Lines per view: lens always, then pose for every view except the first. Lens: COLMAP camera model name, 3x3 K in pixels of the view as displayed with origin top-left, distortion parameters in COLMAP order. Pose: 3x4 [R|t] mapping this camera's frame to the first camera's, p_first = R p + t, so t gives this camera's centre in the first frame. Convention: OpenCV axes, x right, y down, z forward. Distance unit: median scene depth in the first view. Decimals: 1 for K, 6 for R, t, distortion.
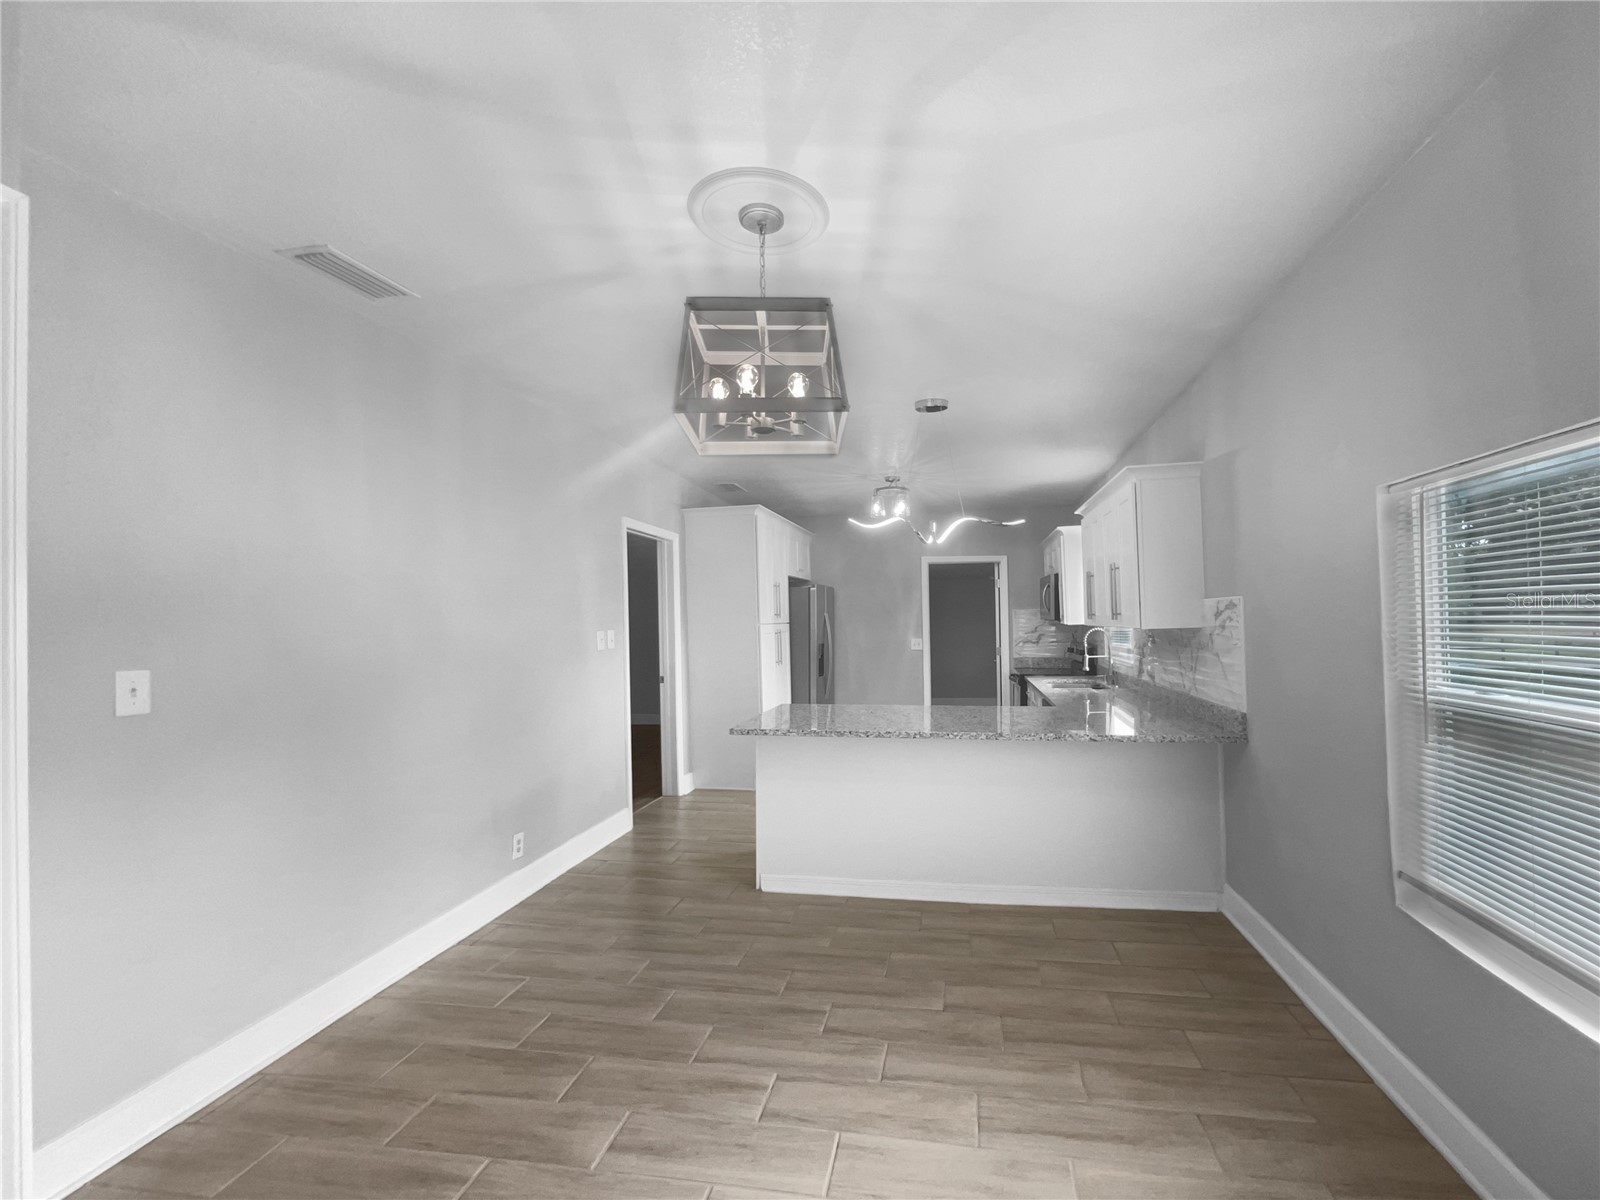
lens RADIAL K [[728.2, 0, 800.0], [0, 728.2, 600.0], [0, 0, 1]] dist [-0.000213, -0.000061]
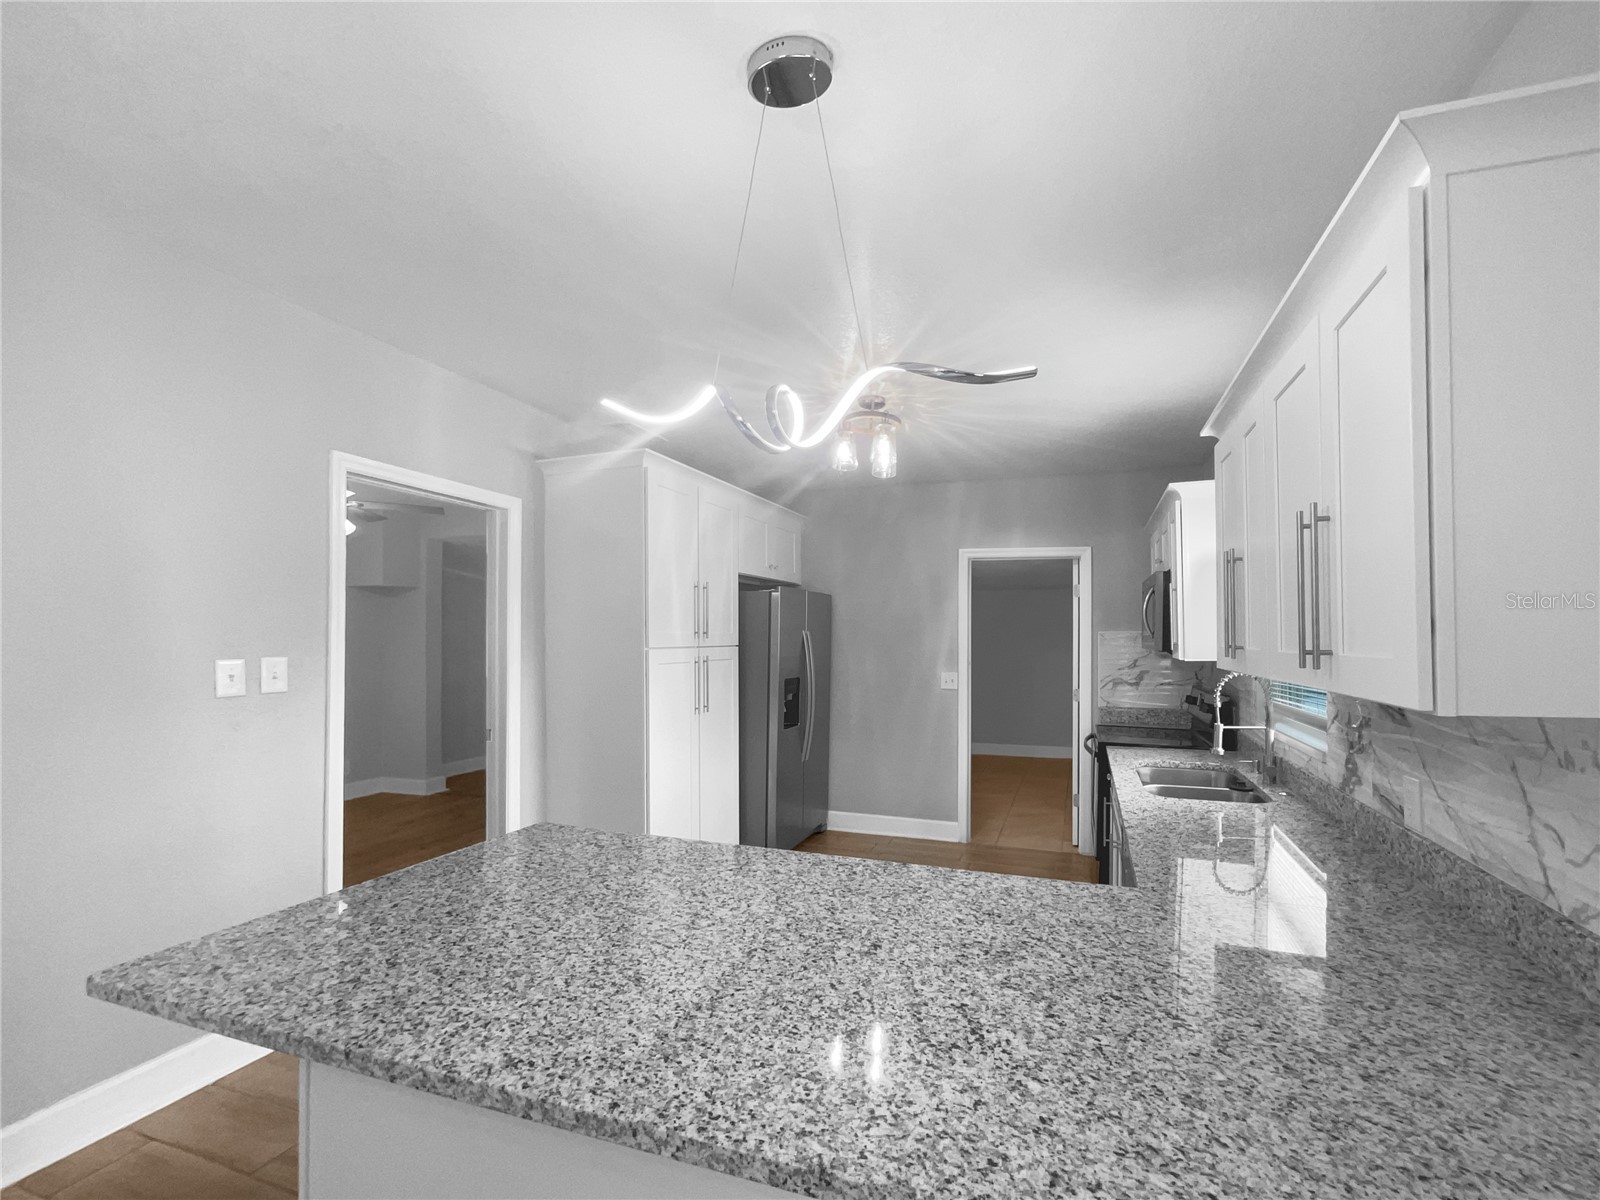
lens RADIAL K [[732.1, 0, 805.4], [0, 732.1, 633.1], [0, 0, 1]] dist [0.000890, 0.000316]
pose [[0.990019, 0.019144, -0.139629, 0.159209], [-0.015997, 0.999593, 0.023626, 0.003991], [0.140024, -0.021156, 0.989922, 0.407742]]
